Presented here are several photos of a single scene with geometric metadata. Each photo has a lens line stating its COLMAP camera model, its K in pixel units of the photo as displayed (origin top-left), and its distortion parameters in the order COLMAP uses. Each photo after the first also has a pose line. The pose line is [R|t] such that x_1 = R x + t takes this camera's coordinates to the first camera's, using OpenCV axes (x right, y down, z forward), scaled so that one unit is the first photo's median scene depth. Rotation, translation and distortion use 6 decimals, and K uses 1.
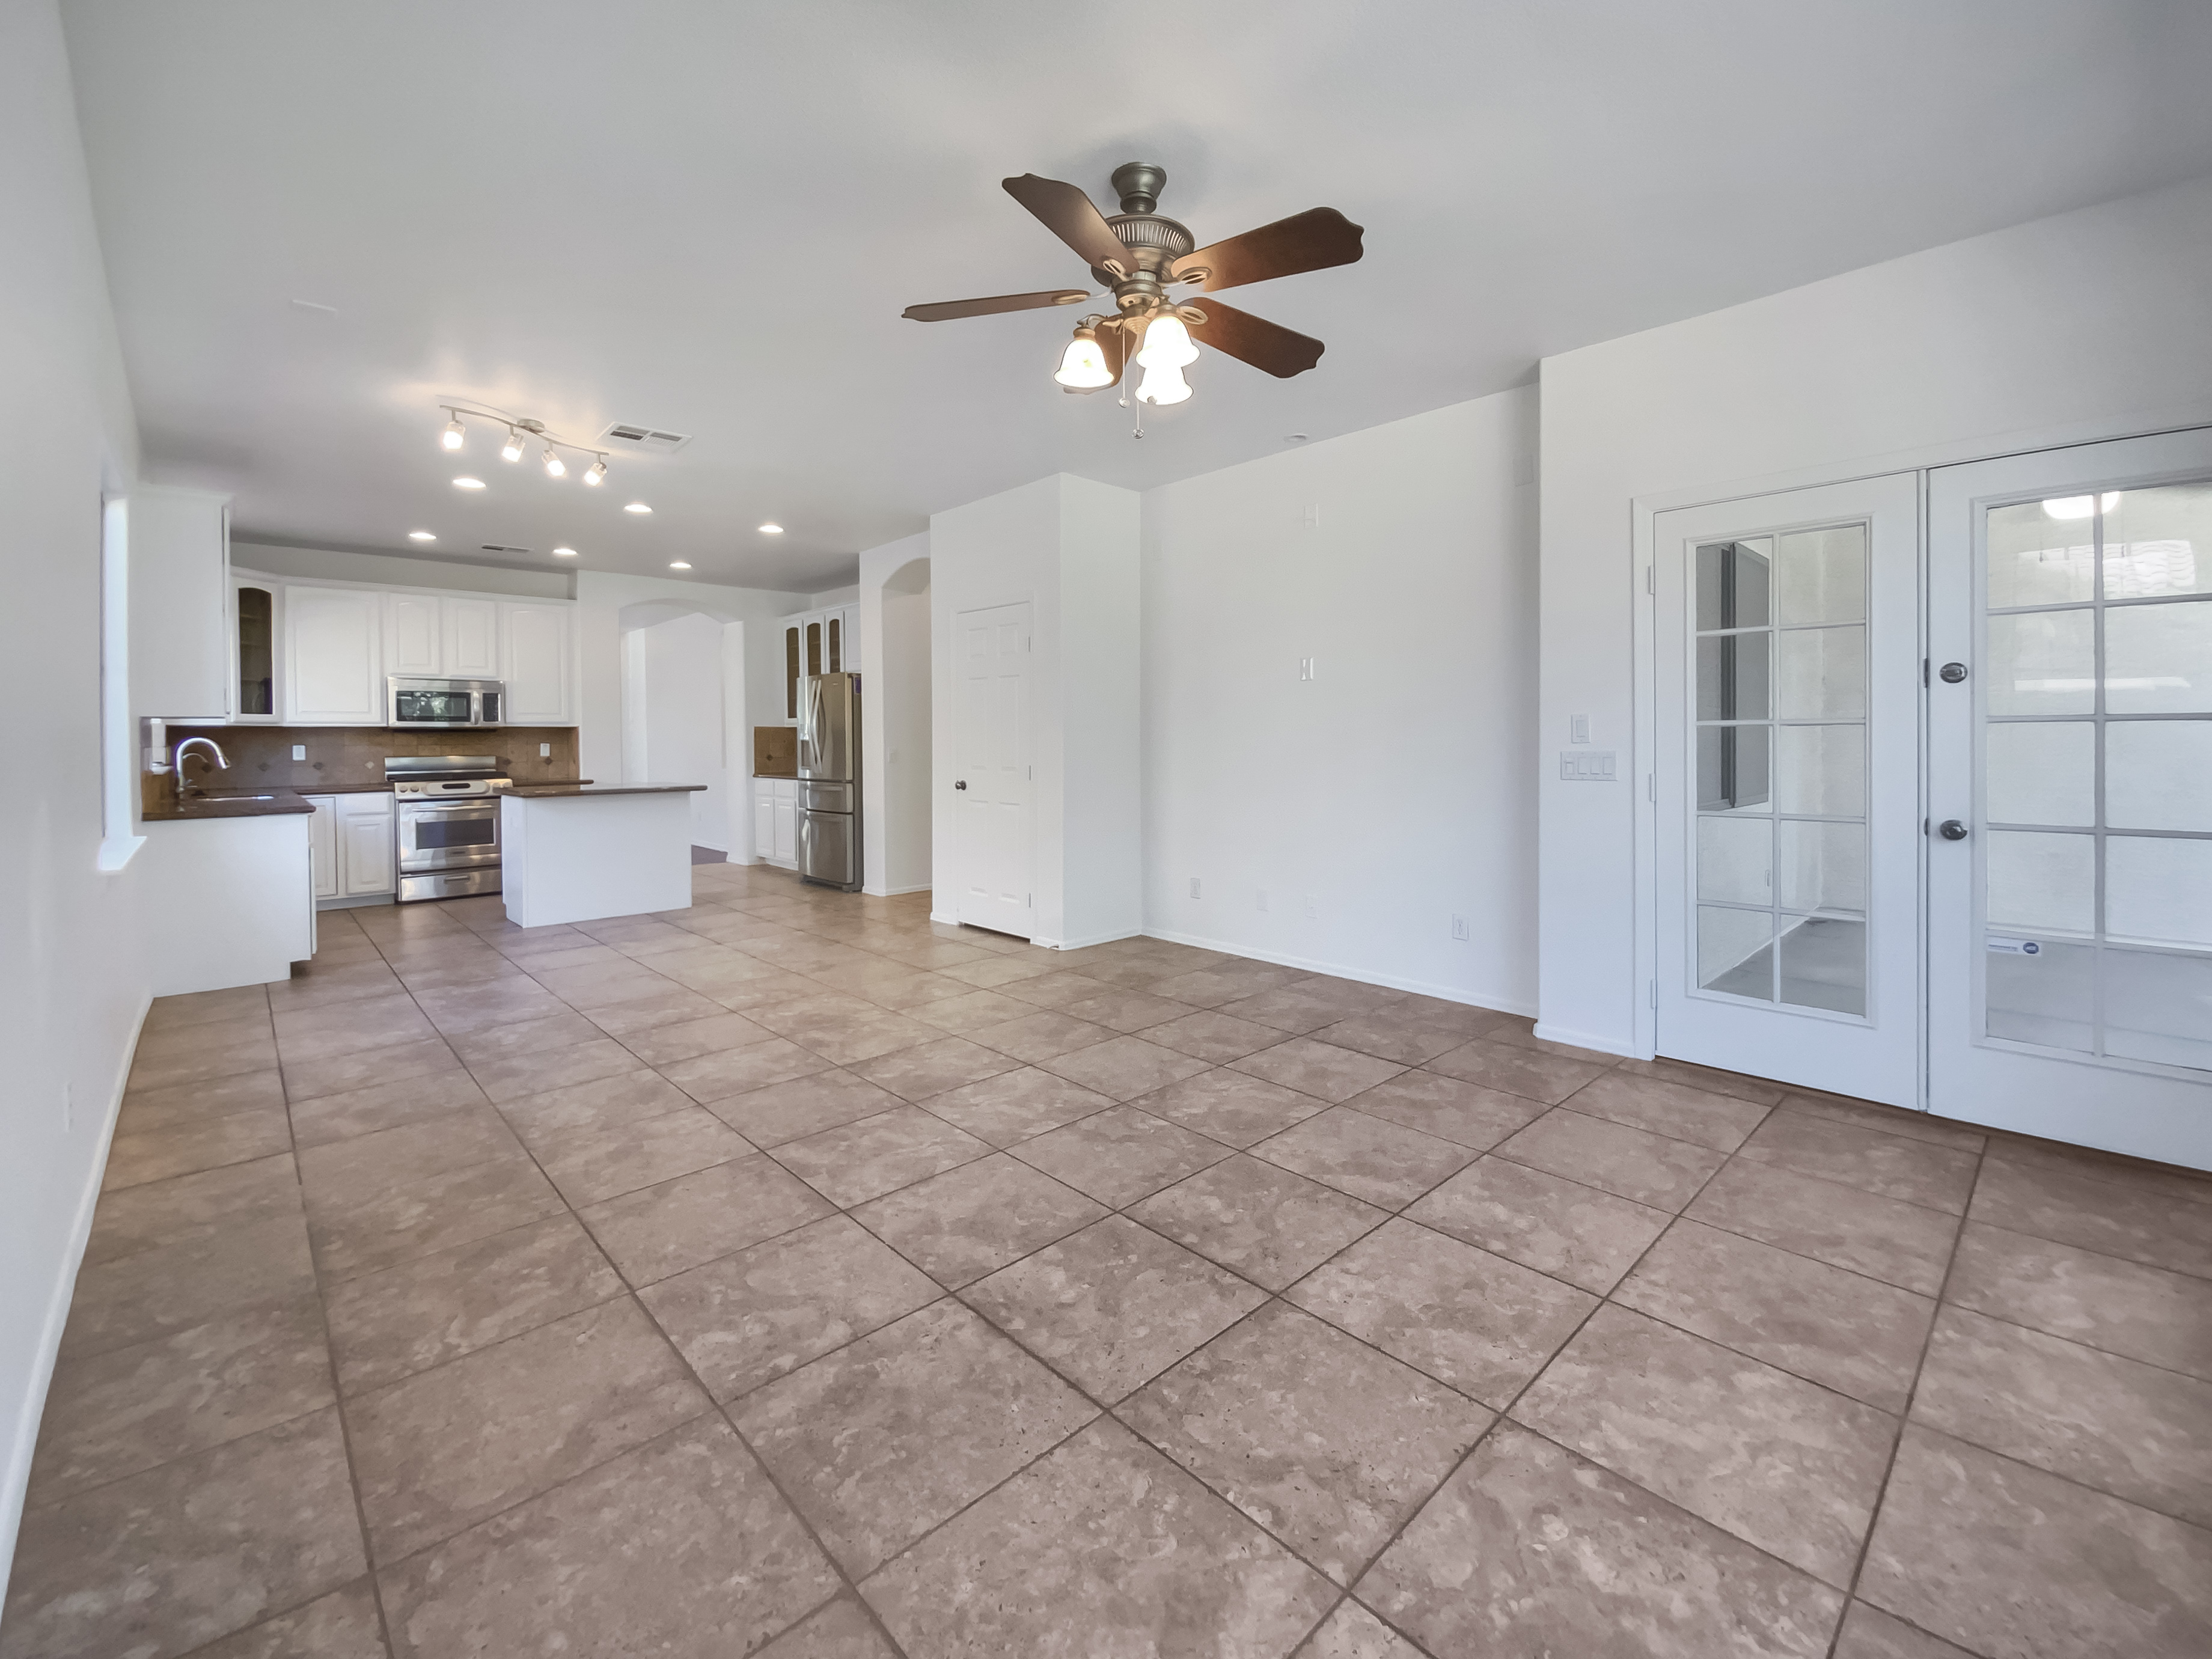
lens RADIAL K [[937.4, 0, 1096.8], [0, 937.4, 763.6], [0, 0, 1]] dist [0.001728, -0.000125]
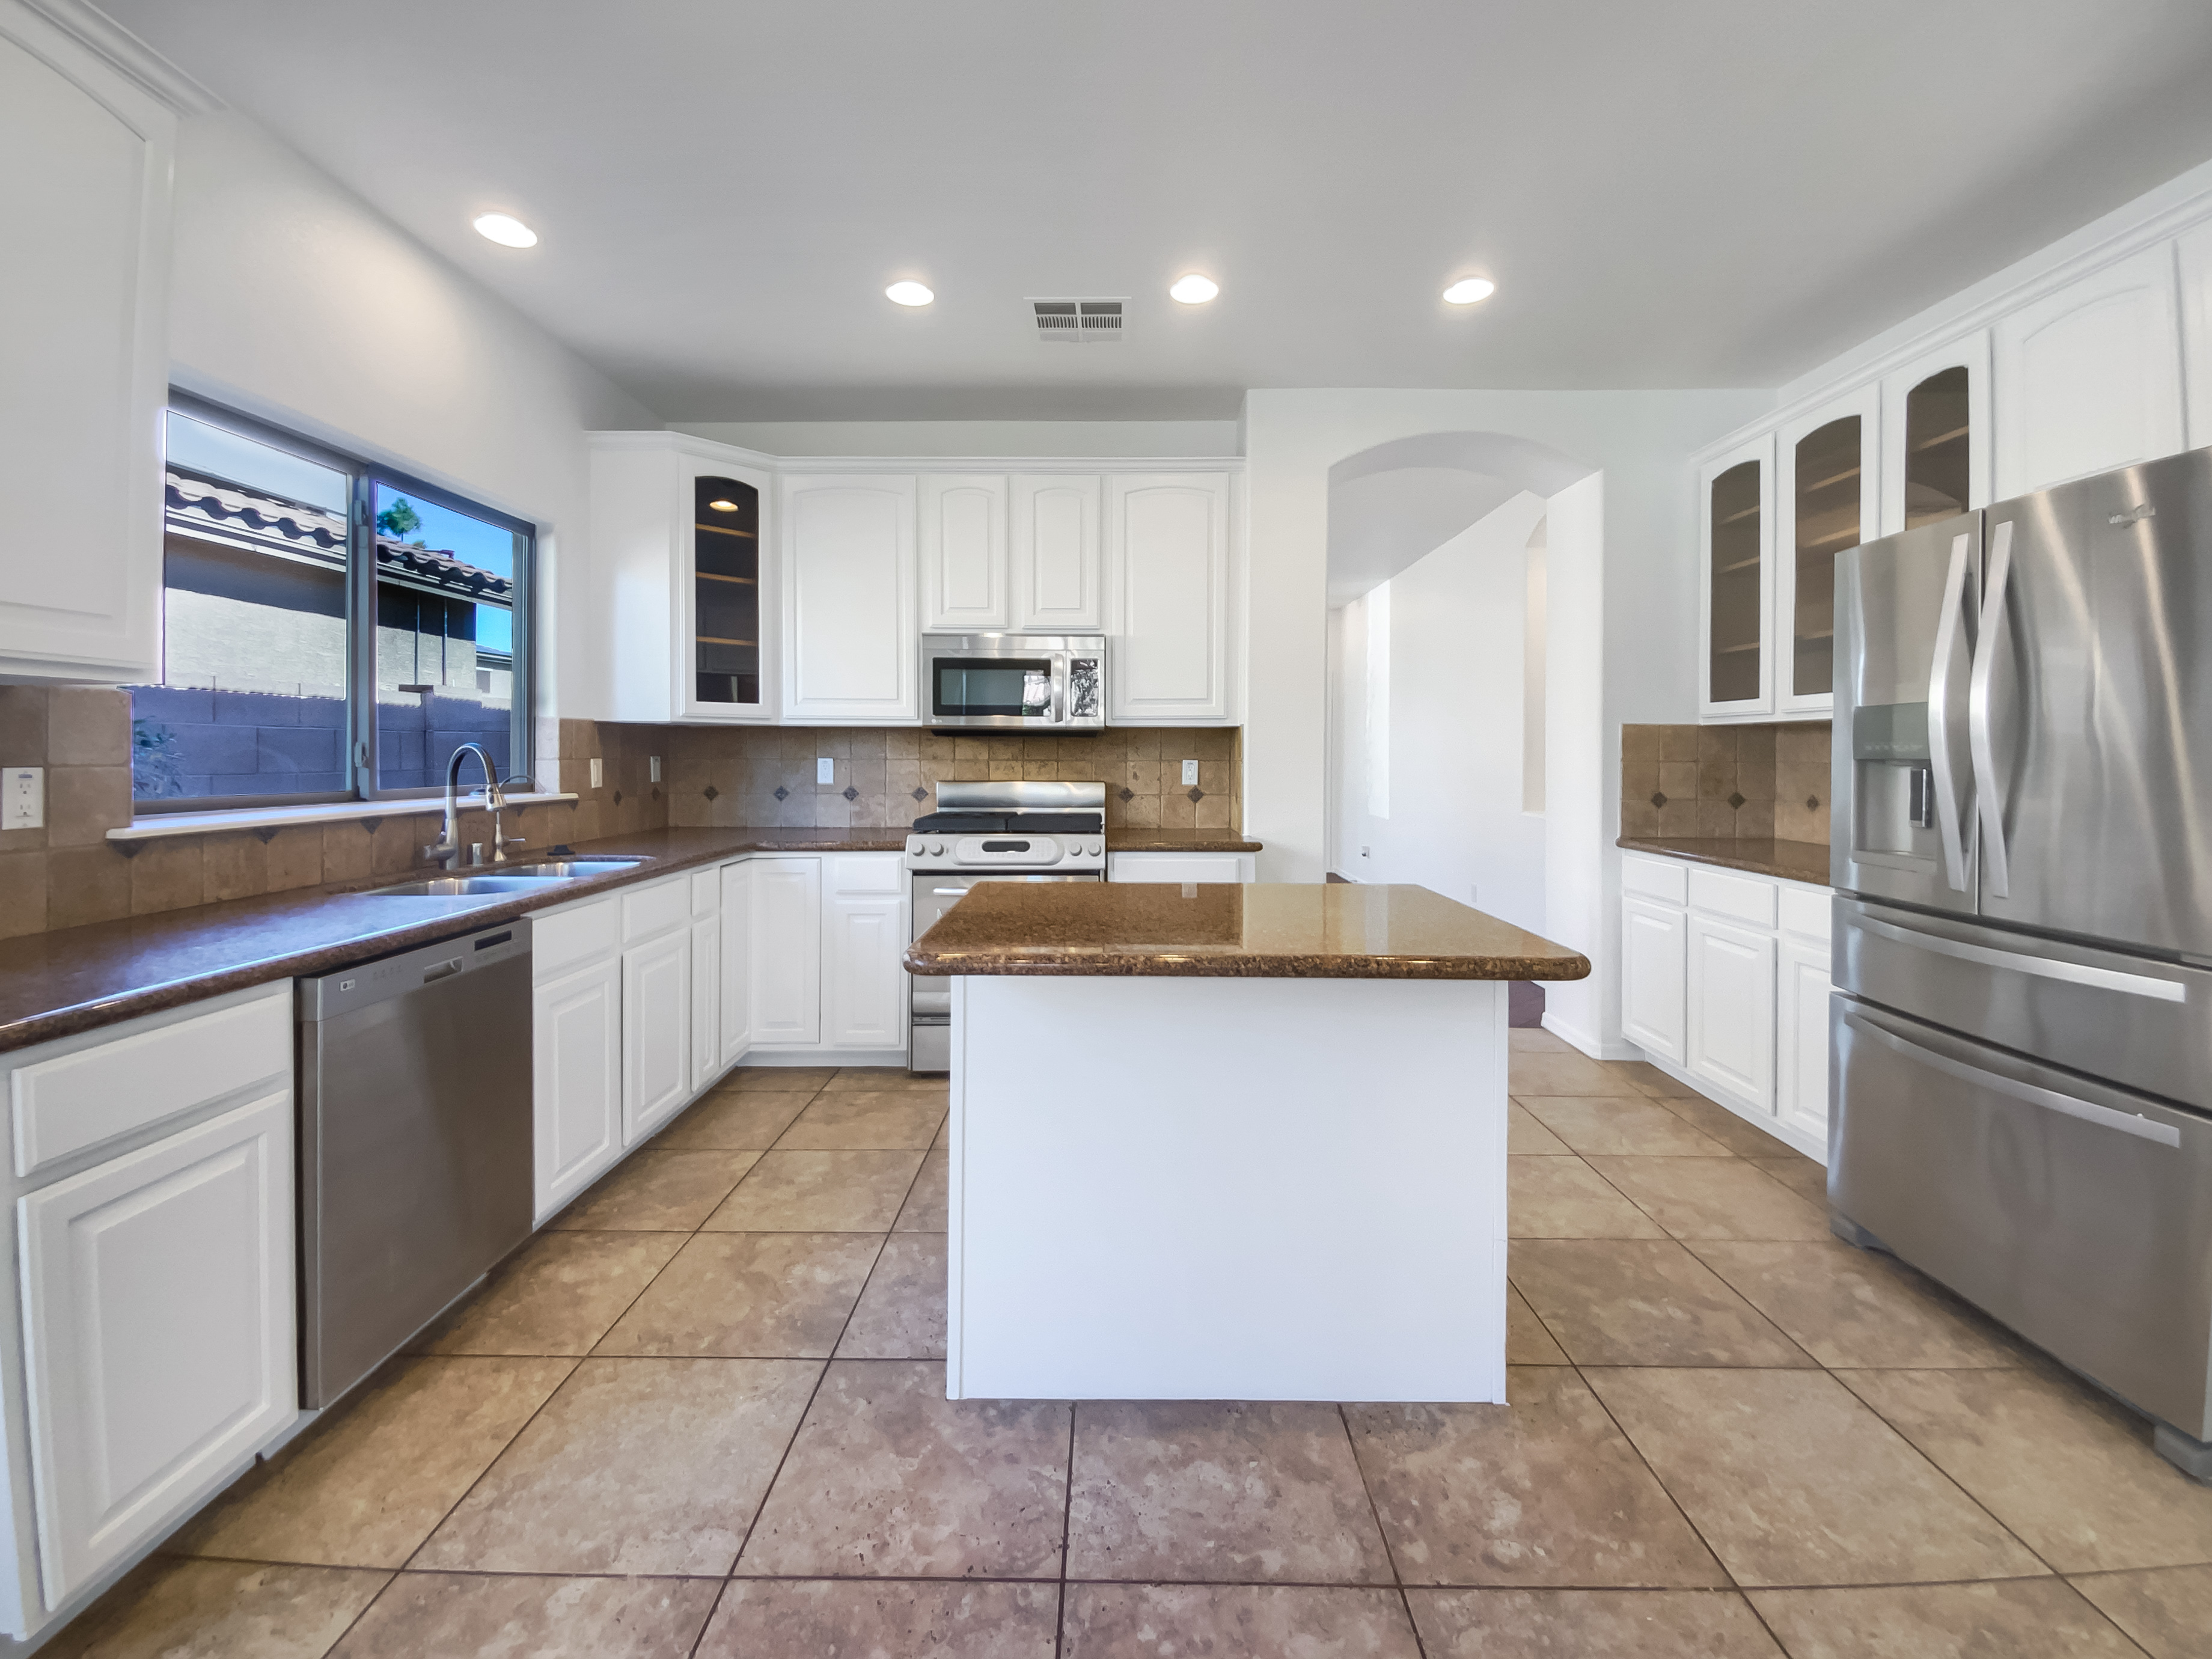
lens RADIAL K [[937.4, 0, 1096.8], [0, 937.4, 763.6], [0, 0, 1]] dist [0.001728, -0.000125]
pose [[0.726647, 0.019172, -0.686744, -1.044387], [-0.027047, 0.999634, -0.000712, -0.067208], [0.686479, 0.019091, 0.726899, 2.253672]]
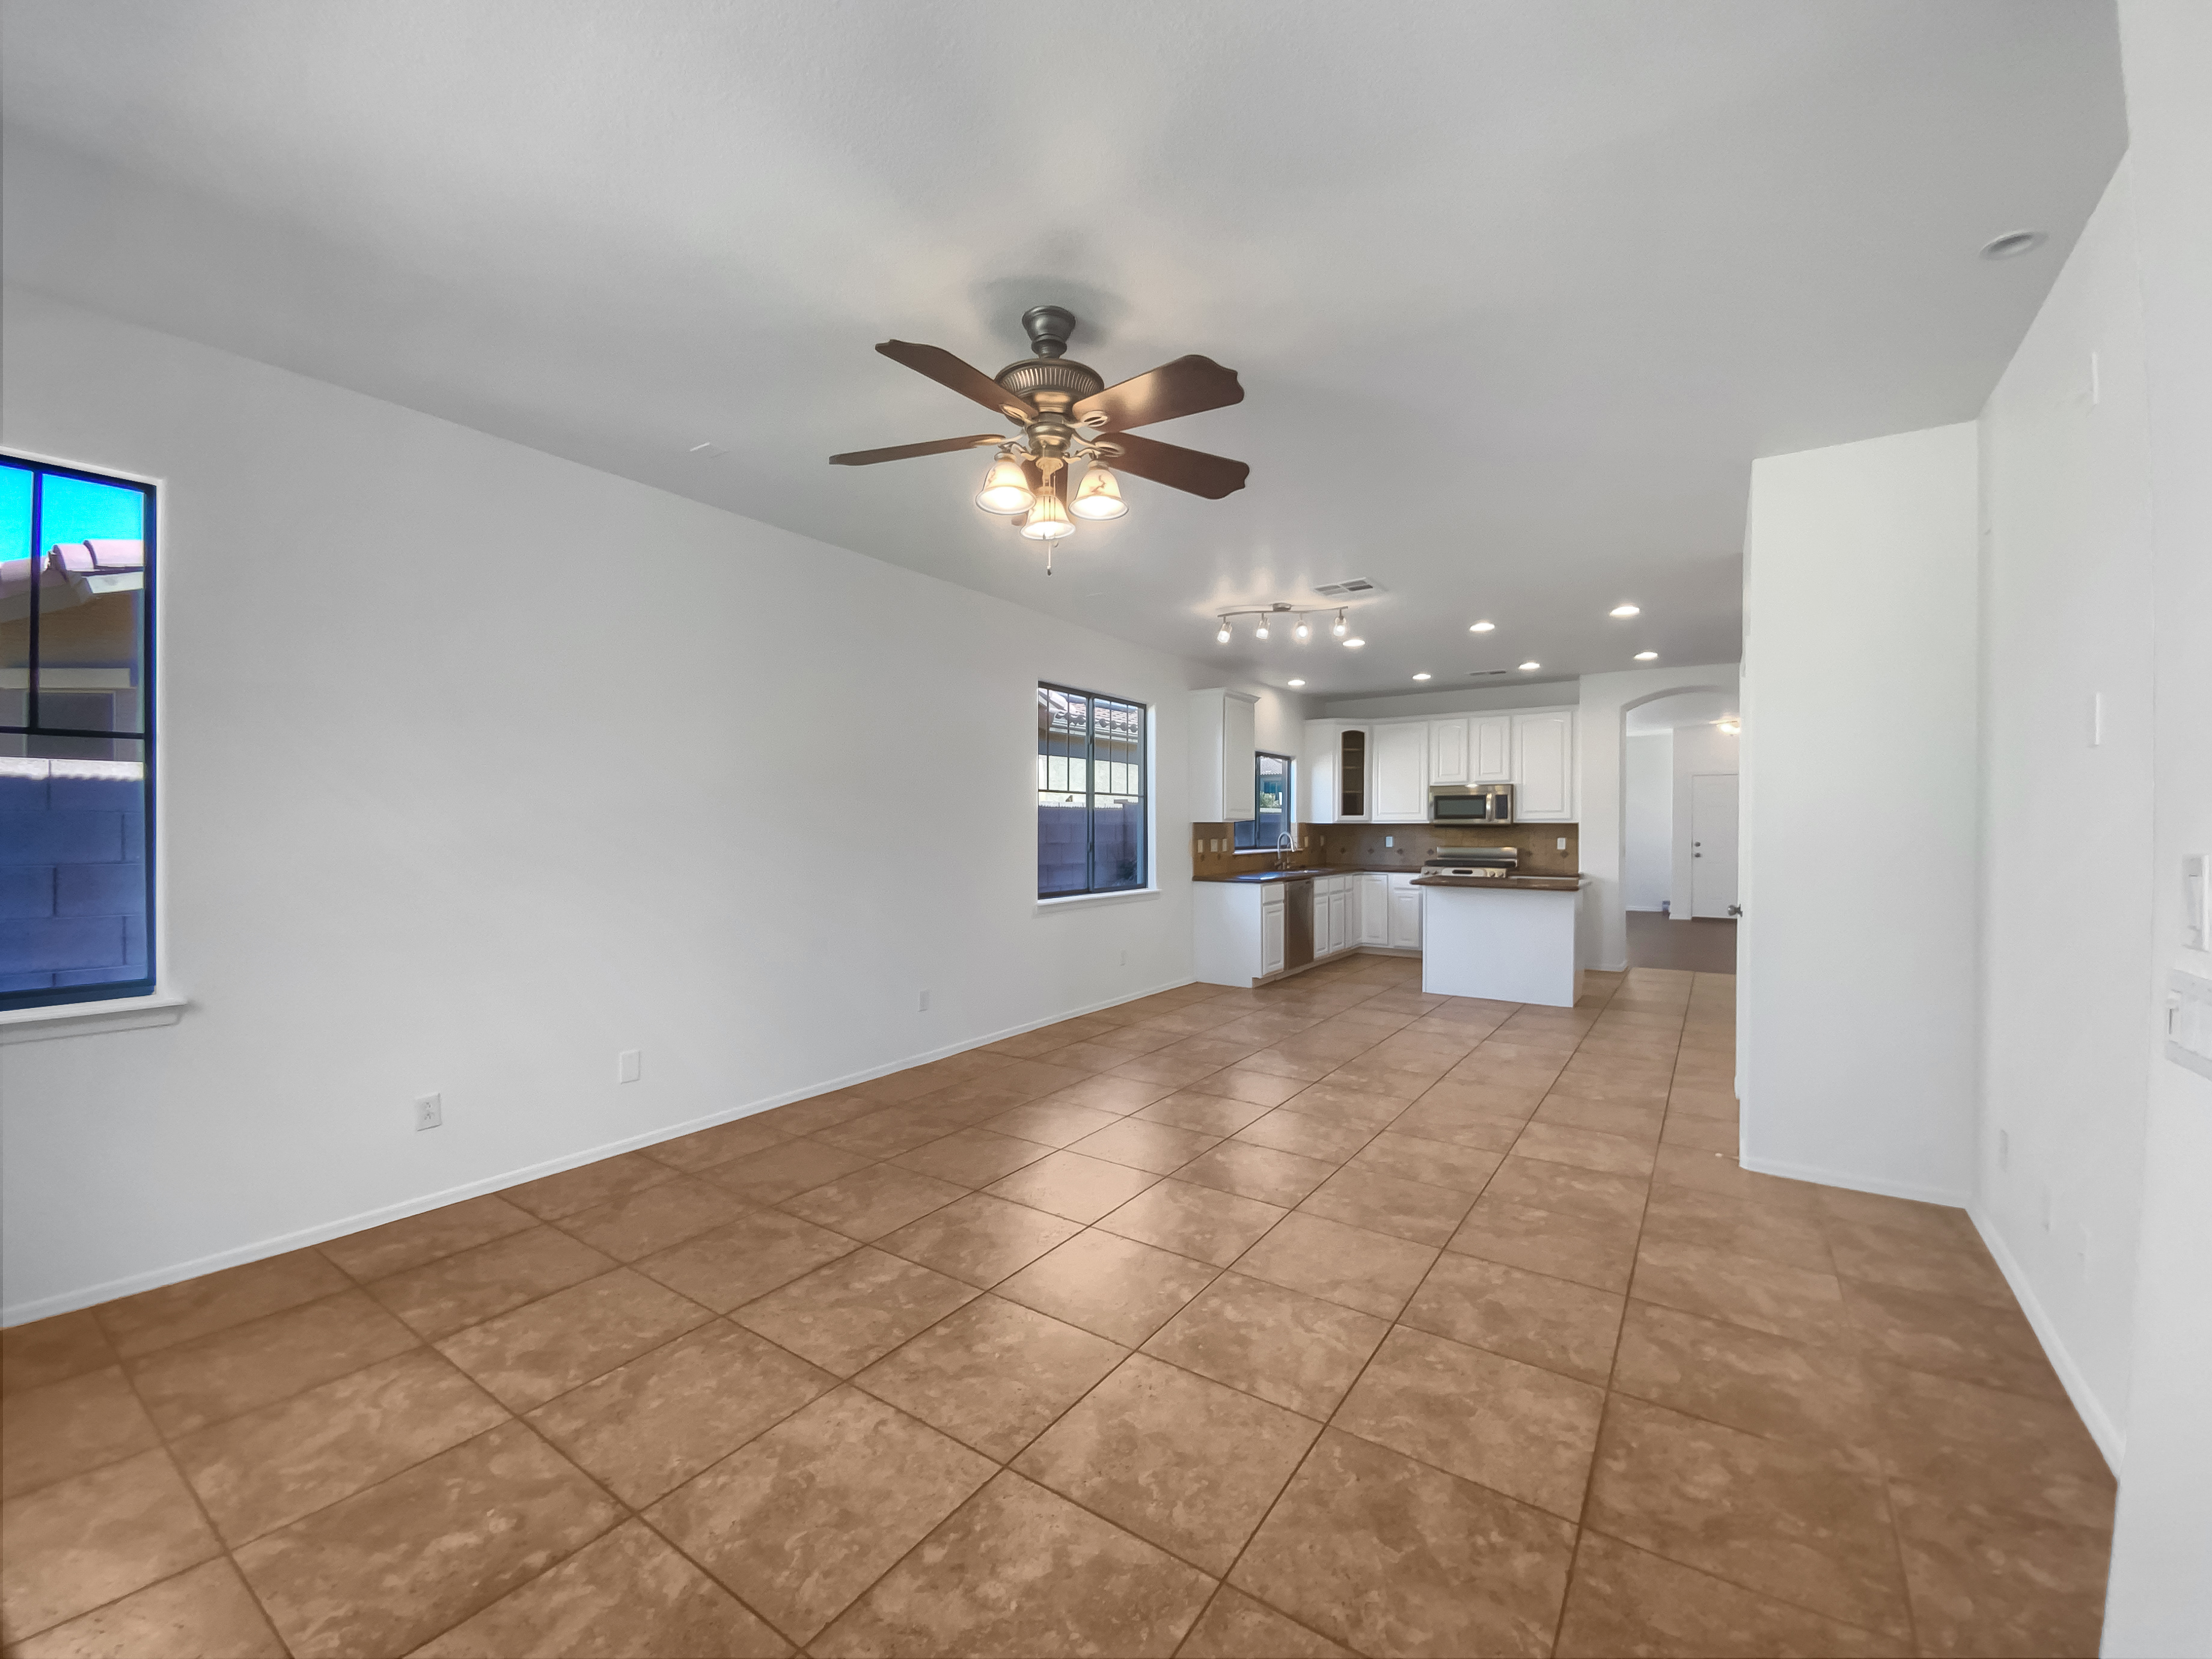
lens RADIAL K [[883.3, 0, 1106.0], [0, 883.3, 829.5], [0, 0, 1]] dist [0.003052, 0.000021]
pose [[0.227646, 0.012732, -0.973661, 1.124357], [-0.029685, 0.999540, 0.006130, -0.082935], [0.973291, 0.027508, 0.227919, 0.931219]]
